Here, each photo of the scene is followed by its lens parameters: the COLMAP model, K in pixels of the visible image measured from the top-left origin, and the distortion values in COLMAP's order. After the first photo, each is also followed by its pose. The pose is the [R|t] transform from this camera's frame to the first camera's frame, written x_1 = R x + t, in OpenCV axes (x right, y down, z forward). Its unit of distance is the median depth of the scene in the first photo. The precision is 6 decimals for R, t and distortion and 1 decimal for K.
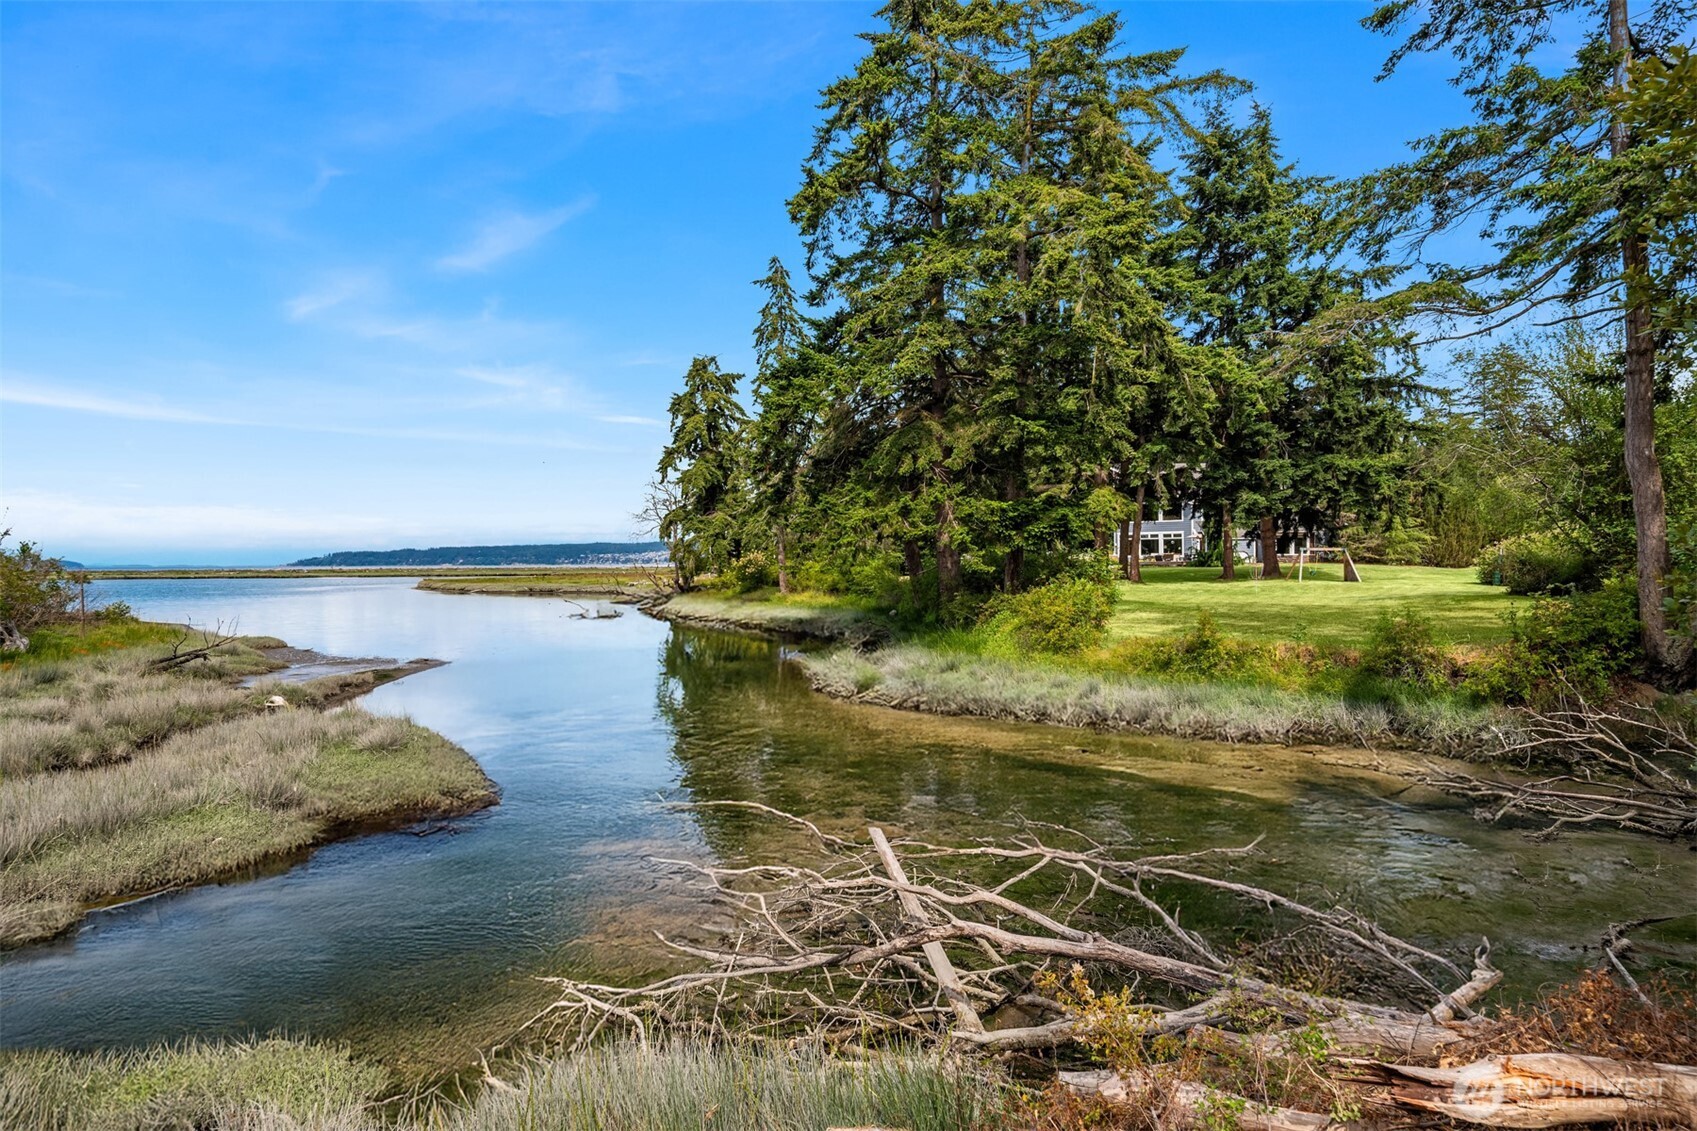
lens RADIAL K [[938.4, 0, 864.4], [0, 938.4, 518.6], [0, 0, 1]] dist [0.000633, -0.001257]
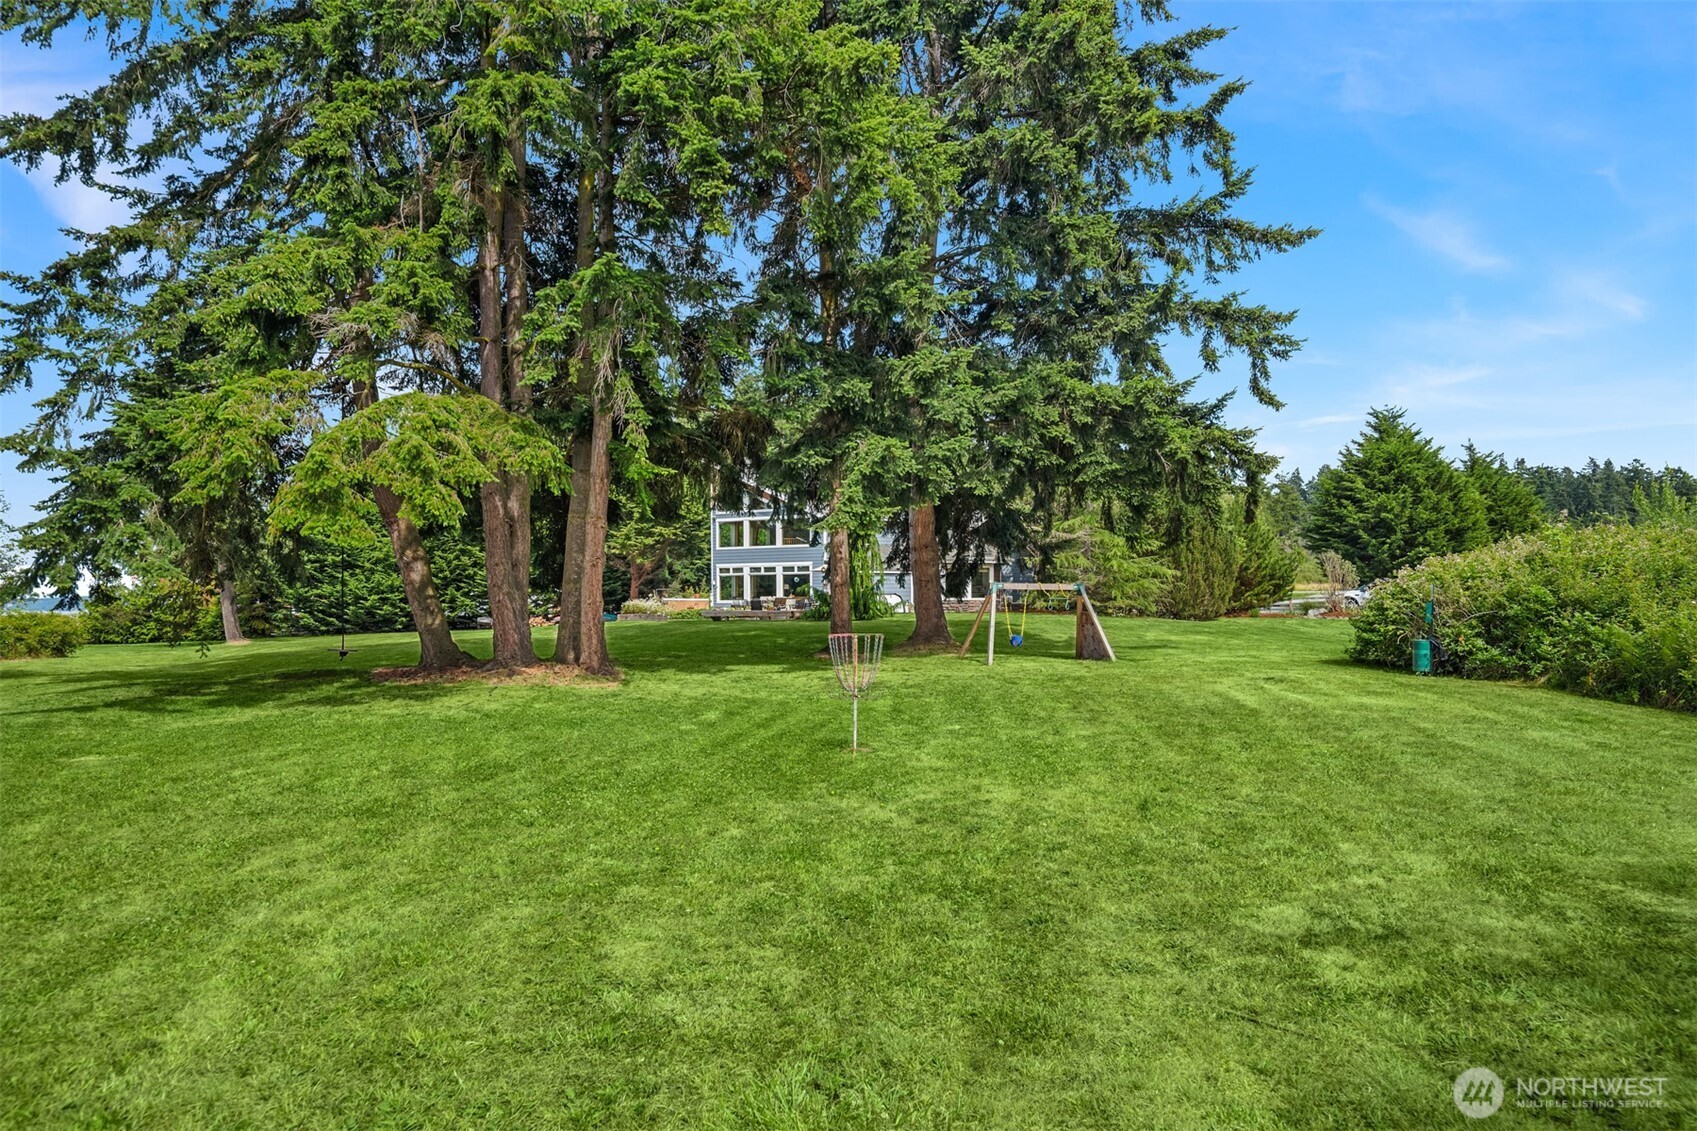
lens RADIAL K [[928.3, 0, 866.4], [0, 928.3, 558.5], [0, 0, 1]] dist [-0.003015, -0.001573]
pose [[0.950070, 0.014330, 0.311706, 0.249790], [-0.012112, 0.999886, -0.009052, 0.022536], [-0.311800, 0.004824, 0.950135, 0.551794]]
